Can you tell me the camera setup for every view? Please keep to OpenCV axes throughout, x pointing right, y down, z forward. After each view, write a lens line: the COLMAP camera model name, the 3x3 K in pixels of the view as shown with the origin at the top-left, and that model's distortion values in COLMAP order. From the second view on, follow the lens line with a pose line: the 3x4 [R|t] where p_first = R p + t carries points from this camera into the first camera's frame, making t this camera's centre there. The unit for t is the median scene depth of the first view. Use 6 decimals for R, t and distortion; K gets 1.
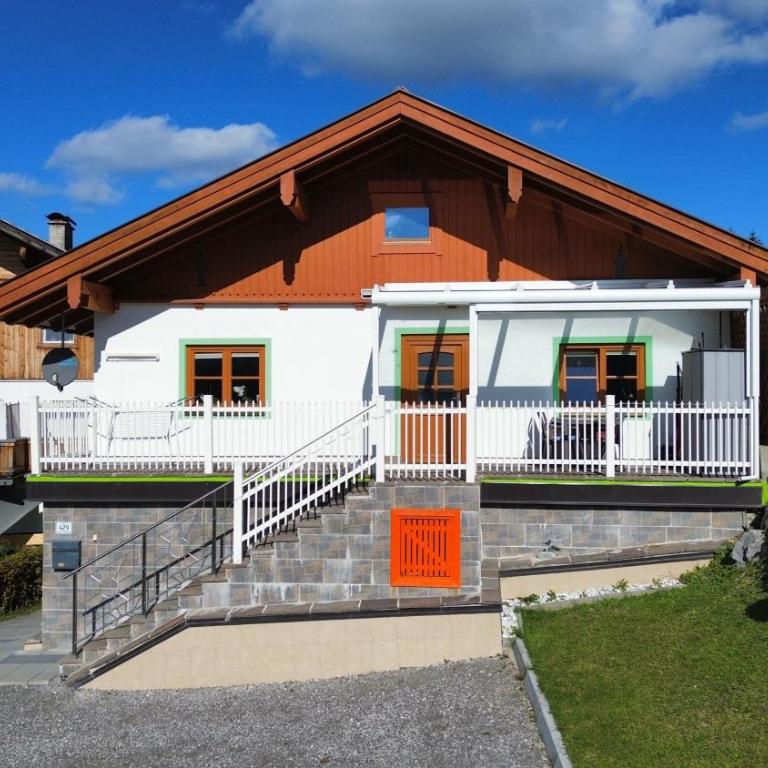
lens RADIAL K [[937.9, 0, 384.0], [0, 937.9, 384.0], [0, 0, 1]] dist [0.135239, -0.298167]
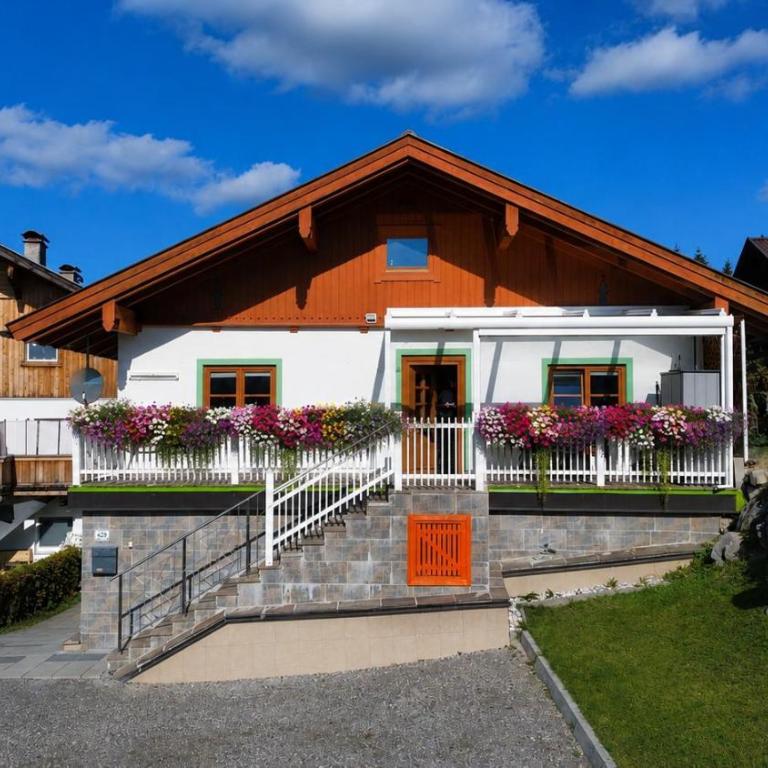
lens RADIAL K [[967.1, 0, 370.8], [0, 967.1, 383.7], [0, 0, 1]] dist [0.164460, -0.400893]
pose [[0.998947, 0.001172, 0.045871, -0.081727], [-0.000533, 0.999903, -0.013944, -0.005311], [-0.045883, 0.013905, 0.998850, -0.130115]]
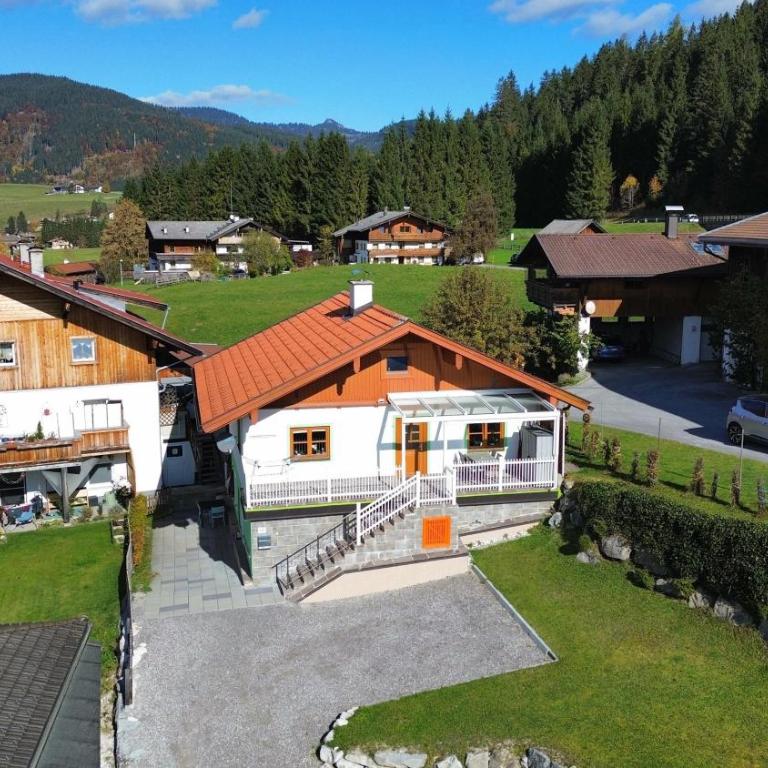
lens RADIAL K [[912.6, 0, 383.2], [0, 912.6, 369.3], [0, 0, 1]] dist [0.096660, -0.023357]
pose [[0.956251, -0.045118, 0.289049, -0.683490], [-0.002784, 0.986588, 0.163207, -0.569846], [-0.292535, -0.156871, 0.943300, -1.021257]]
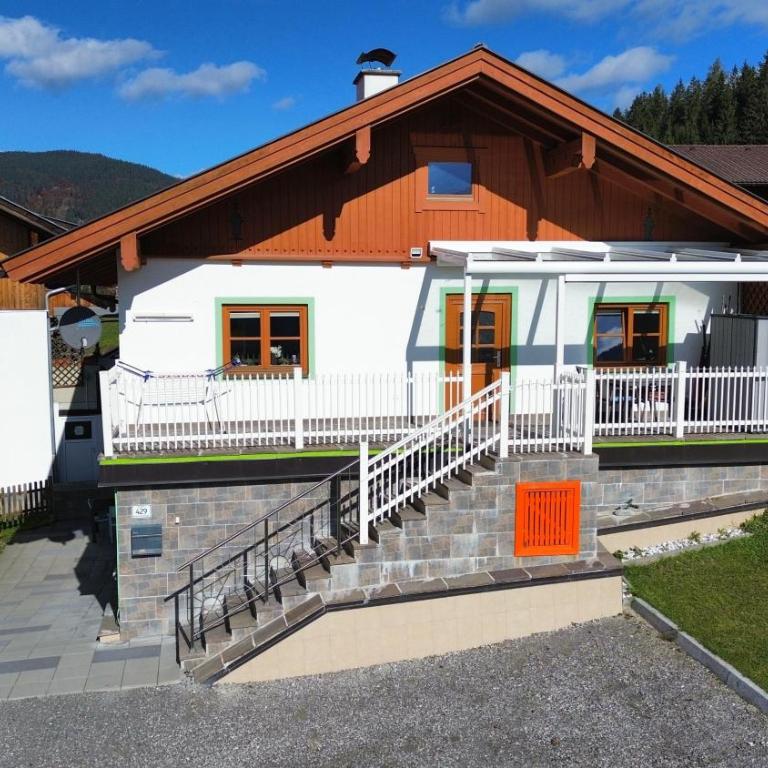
lens RADIAL K [[937.9, 0, 384.0], [0, 937.9, 384.0], [0, 0, 1]] dist [0.135239, -0.298167]
pose [[0.963708, -0.026375, 0.265653, -0.364304], [-0.003290, 0.993859, 0.110609, -0.079240], [-0.266939, -0.107469, 0.957702, 0.063980]]
